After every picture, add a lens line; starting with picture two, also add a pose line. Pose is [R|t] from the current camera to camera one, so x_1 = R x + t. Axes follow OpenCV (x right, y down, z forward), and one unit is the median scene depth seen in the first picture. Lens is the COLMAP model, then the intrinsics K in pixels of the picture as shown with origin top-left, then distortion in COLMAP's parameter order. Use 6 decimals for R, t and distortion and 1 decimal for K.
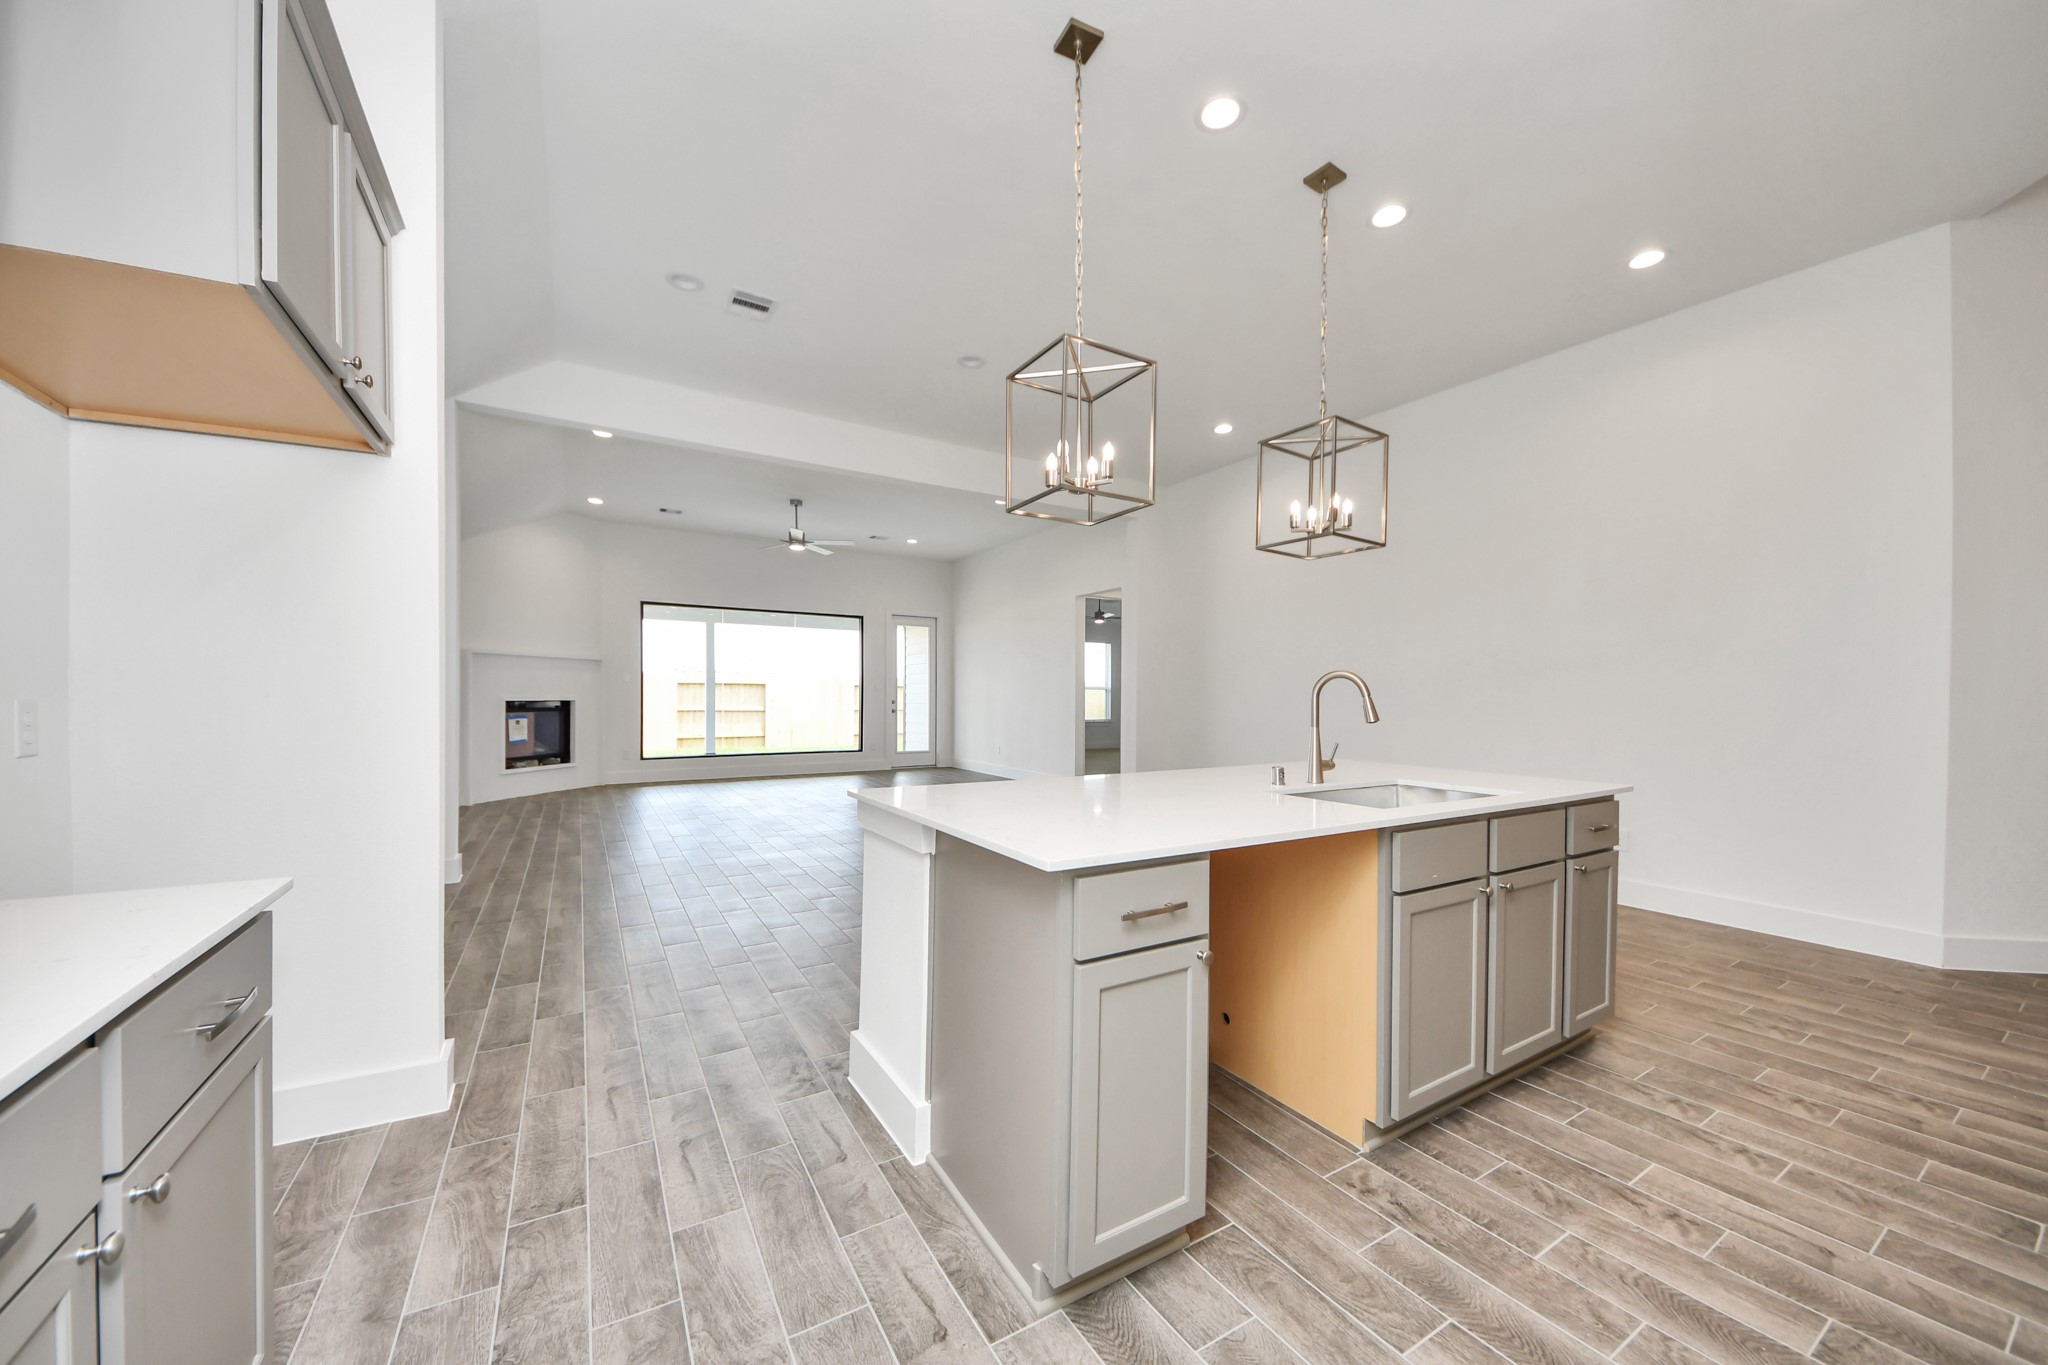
lens RADIAL K [[734.7, 0, 1013.0], [0, 734.7, 698.9], [0, 0, 1]] dist [0.003607, -0.008155]
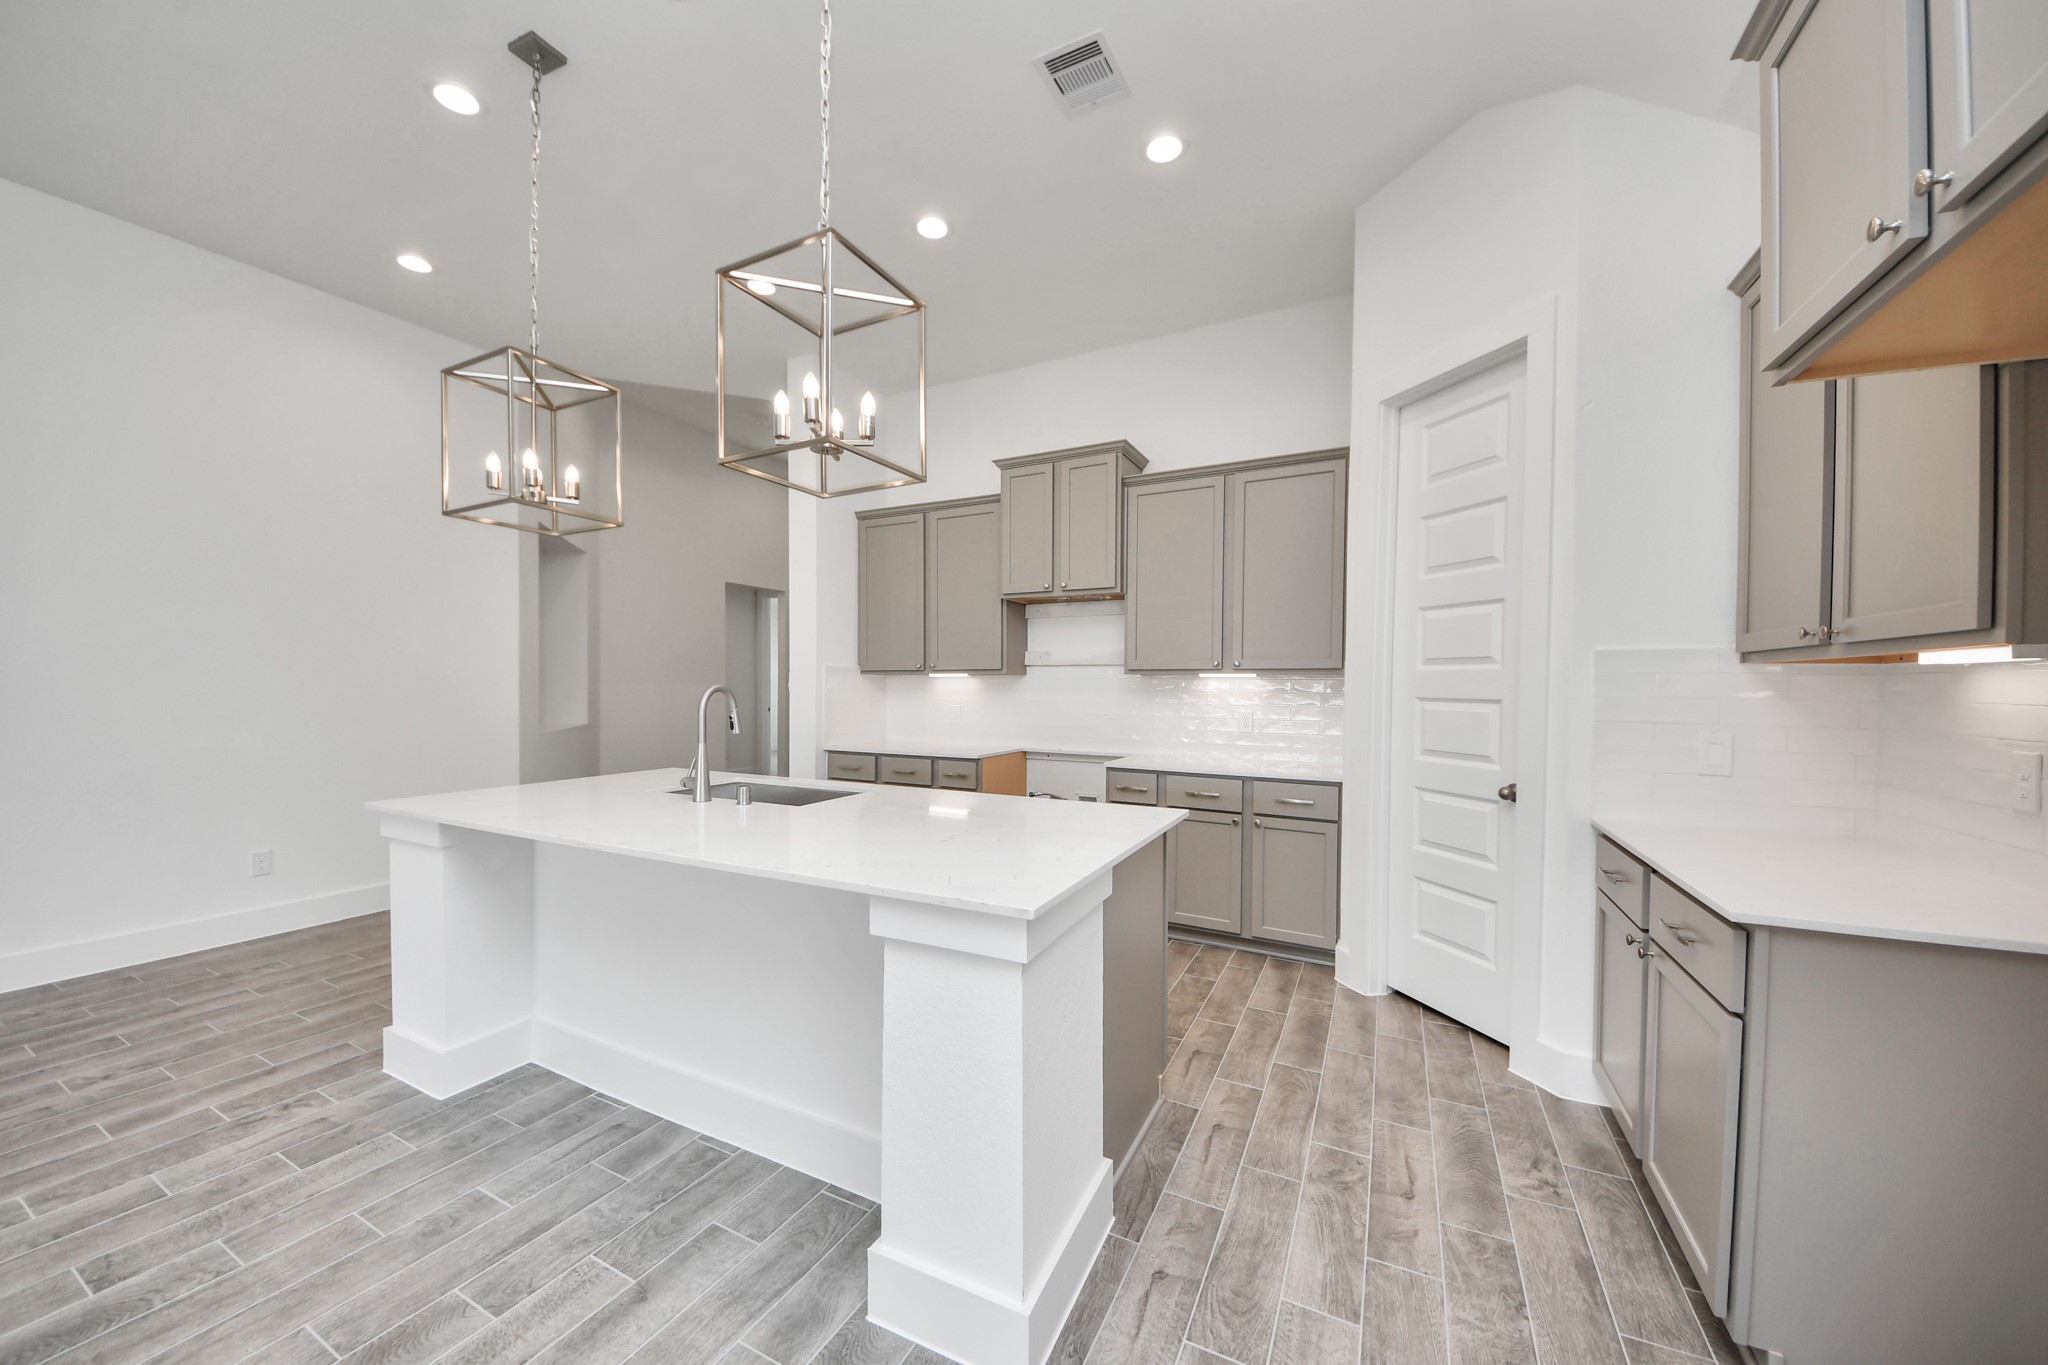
lens RADIAL K [[734.7, 0, 1036.1], [0, 734.7, 695.8], [0, 0, 1]] dist [0.003607, -0.008155]
pose [[-0.552771, -0.026138, 0.832923, -0.777317], [-0.002330, 0.999553, 0.029820, -0.068002], [-0.833330, 0.014543, -0.552585, 1.449704]]
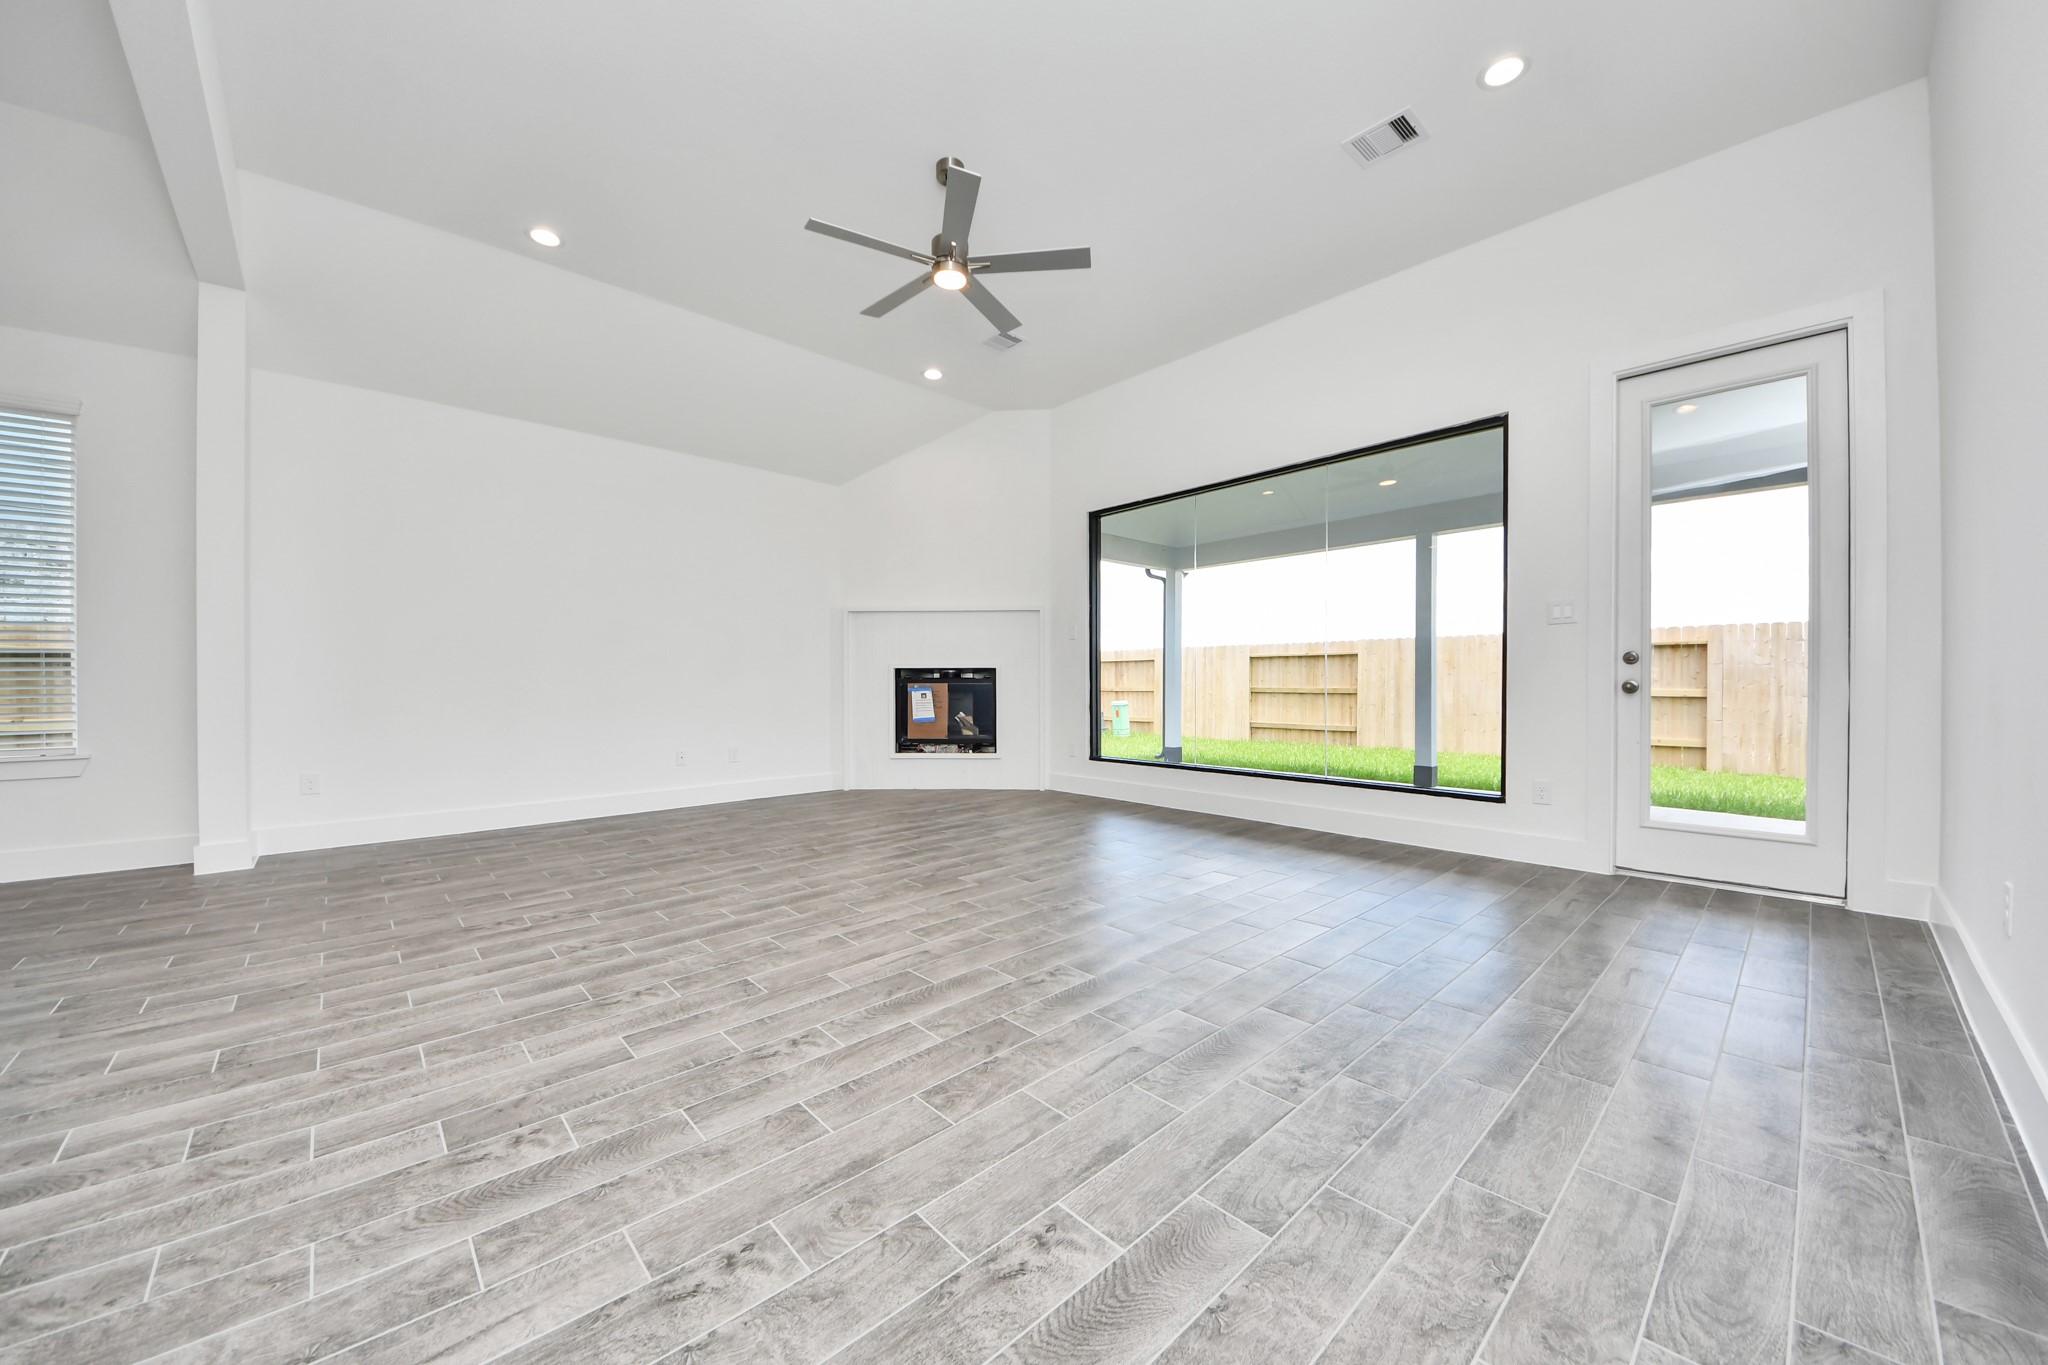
lens RADIAL K [[734.7, 0, 1007.1], [0, 734.7, 669.8], [0, 0, 1]] dist [0.003607, -0.008155]
pose [[0.195357, -0.021867, -0.980488, 0.505461], [-0.001032, 0.999746, -0.022502, 0.090390], [0.980732, 0.005407, 0.195285, 3.801642]]
